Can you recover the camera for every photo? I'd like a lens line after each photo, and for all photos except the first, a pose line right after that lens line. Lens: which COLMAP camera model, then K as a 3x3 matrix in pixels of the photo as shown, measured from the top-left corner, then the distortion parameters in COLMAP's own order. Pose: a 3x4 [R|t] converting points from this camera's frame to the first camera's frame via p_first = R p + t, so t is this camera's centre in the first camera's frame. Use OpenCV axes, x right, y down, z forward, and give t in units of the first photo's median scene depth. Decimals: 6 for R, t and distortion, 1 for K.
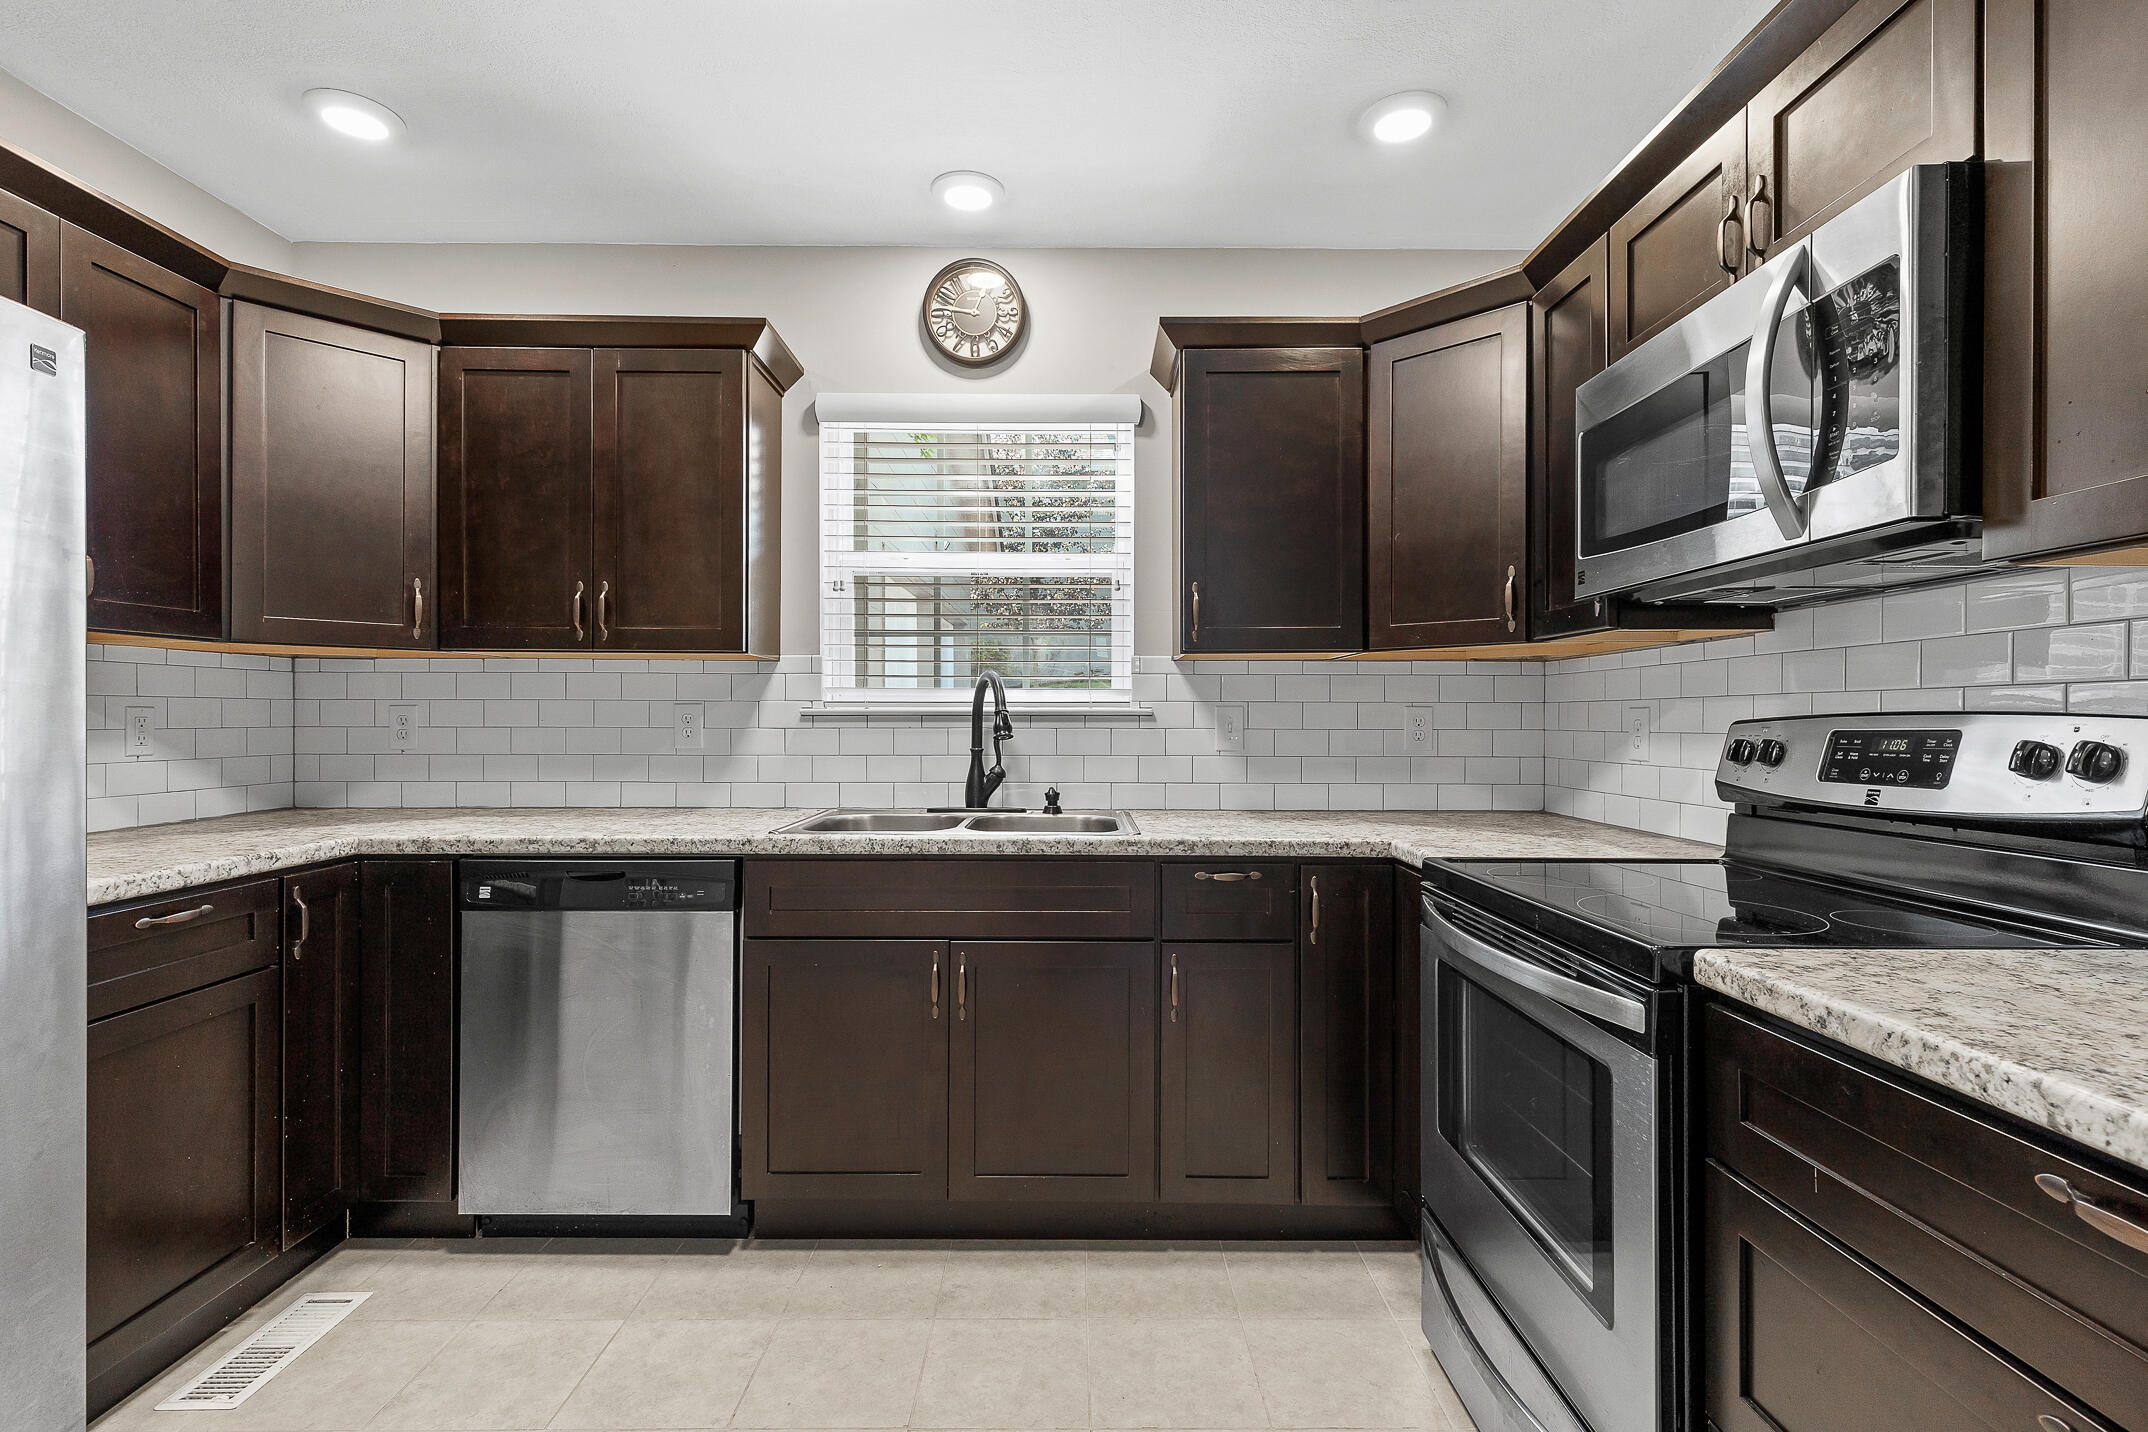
lens RADIAL K [[979.1, 0, 1074.7], [0, 979.1, 716.7], [0, 0, 1]] dist [0.002074, -0.002539]
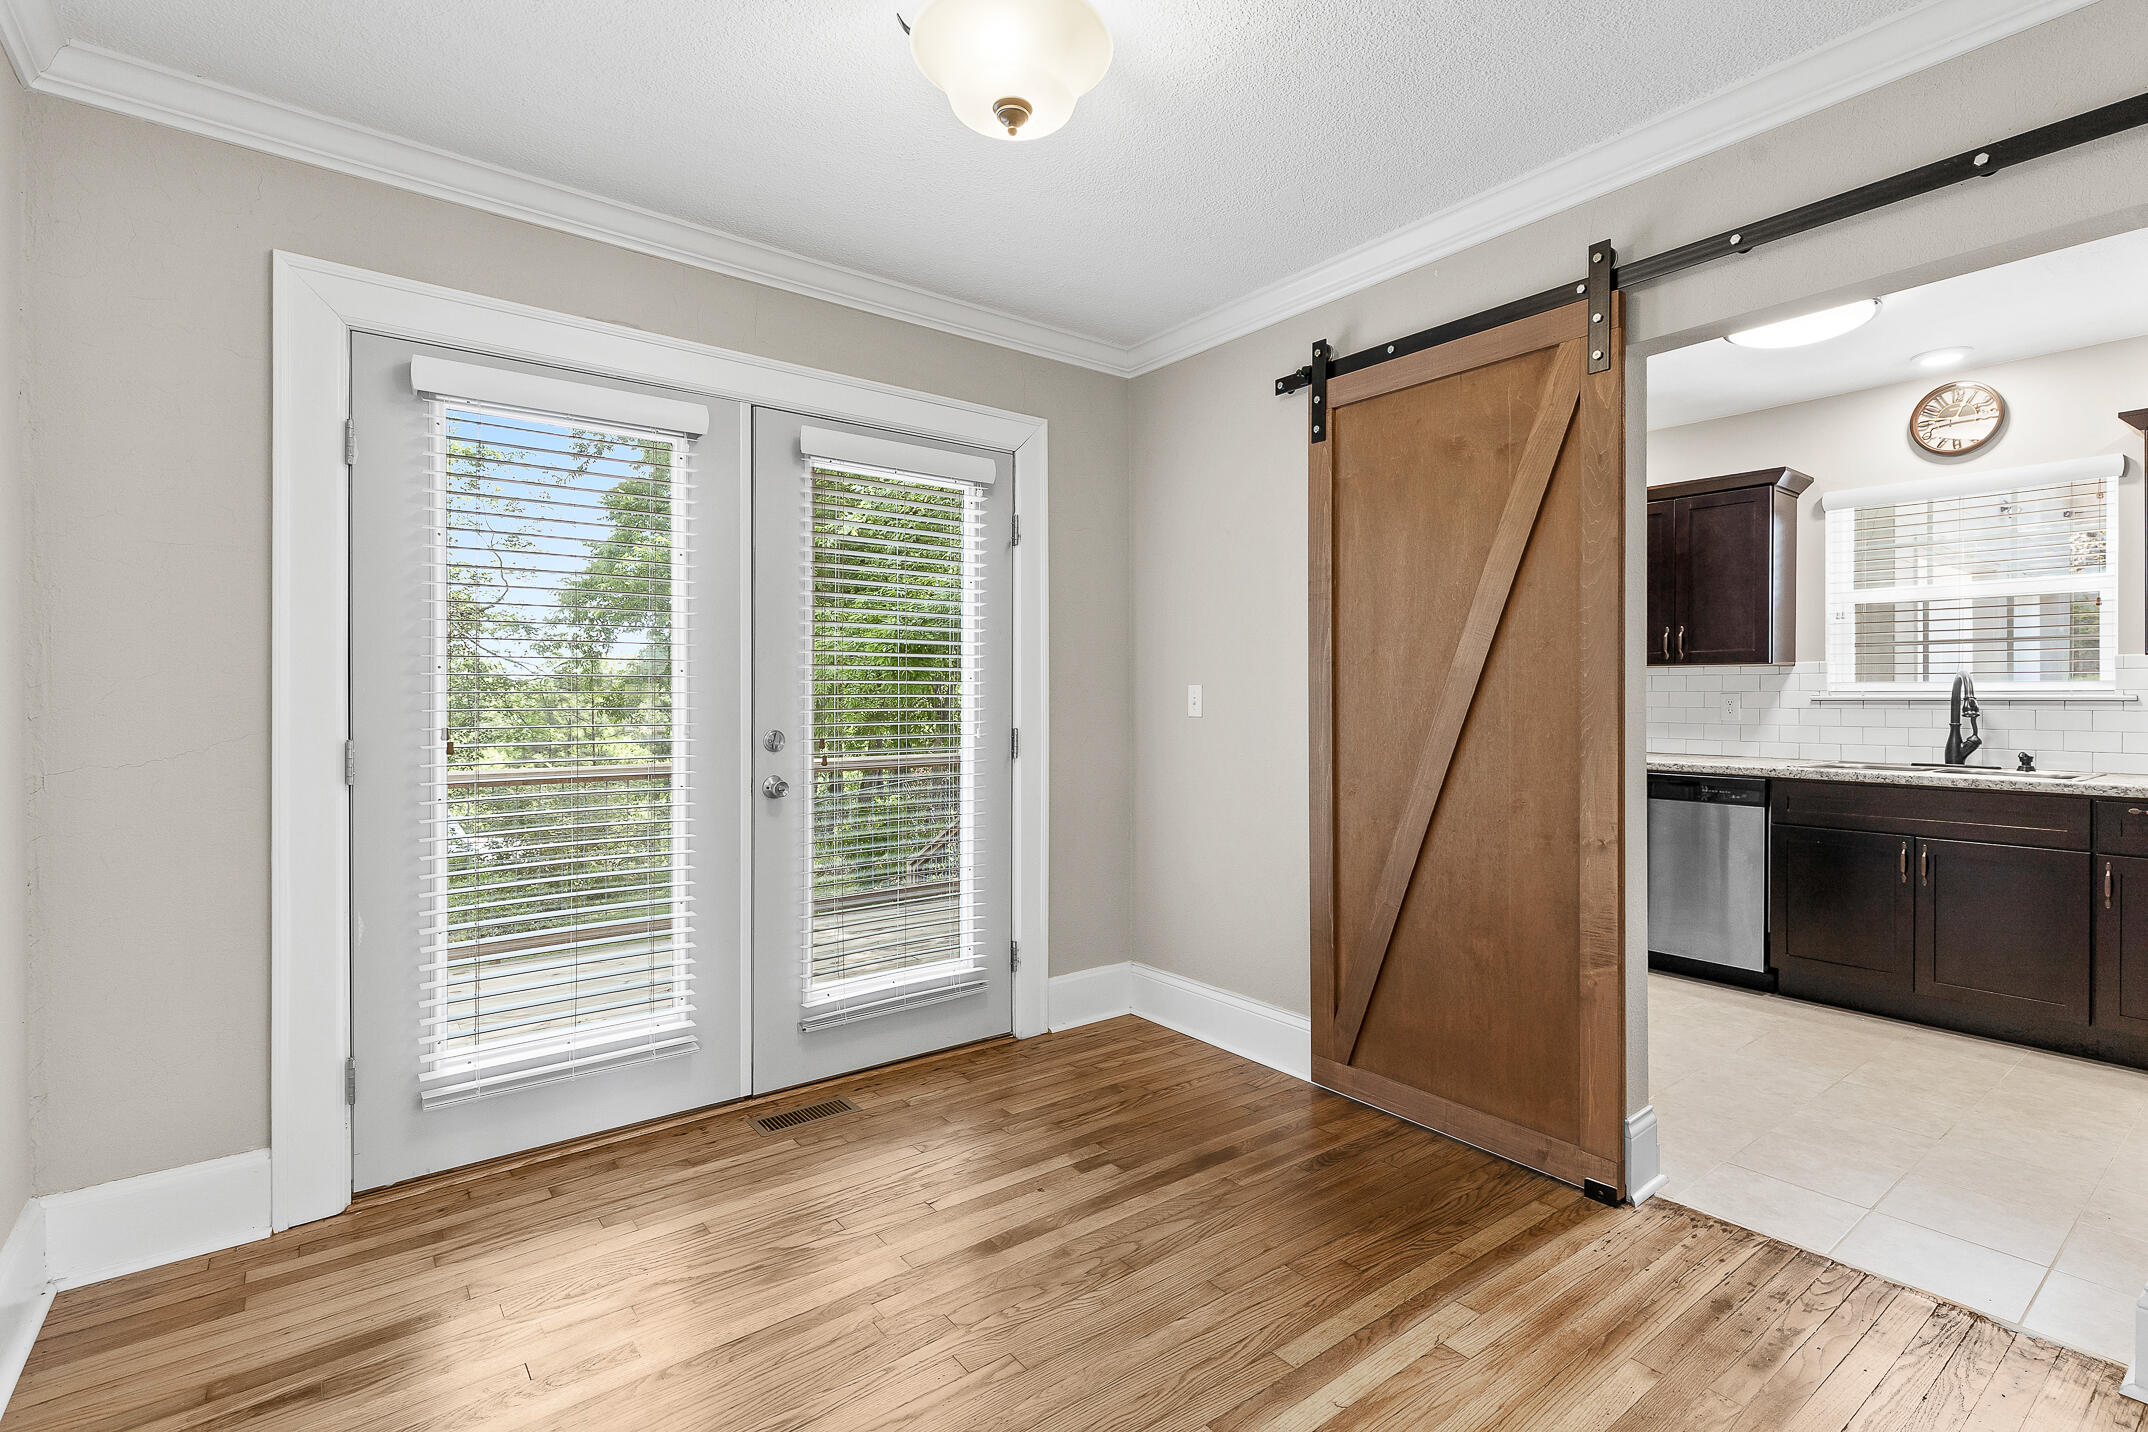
lens RADIAL K [[979.1, 0, 1090.0], [0, 979.1, 701.6], [0, 0, 1]] dist [0.002074, -0.002539]
pose [[0.606131, 0.002396, -0.795361, 0.332808], [0.000752, 0.999993, 0.003585, -0.006738], [0.795365, -0.002771, 0.606125, -1.079766]]
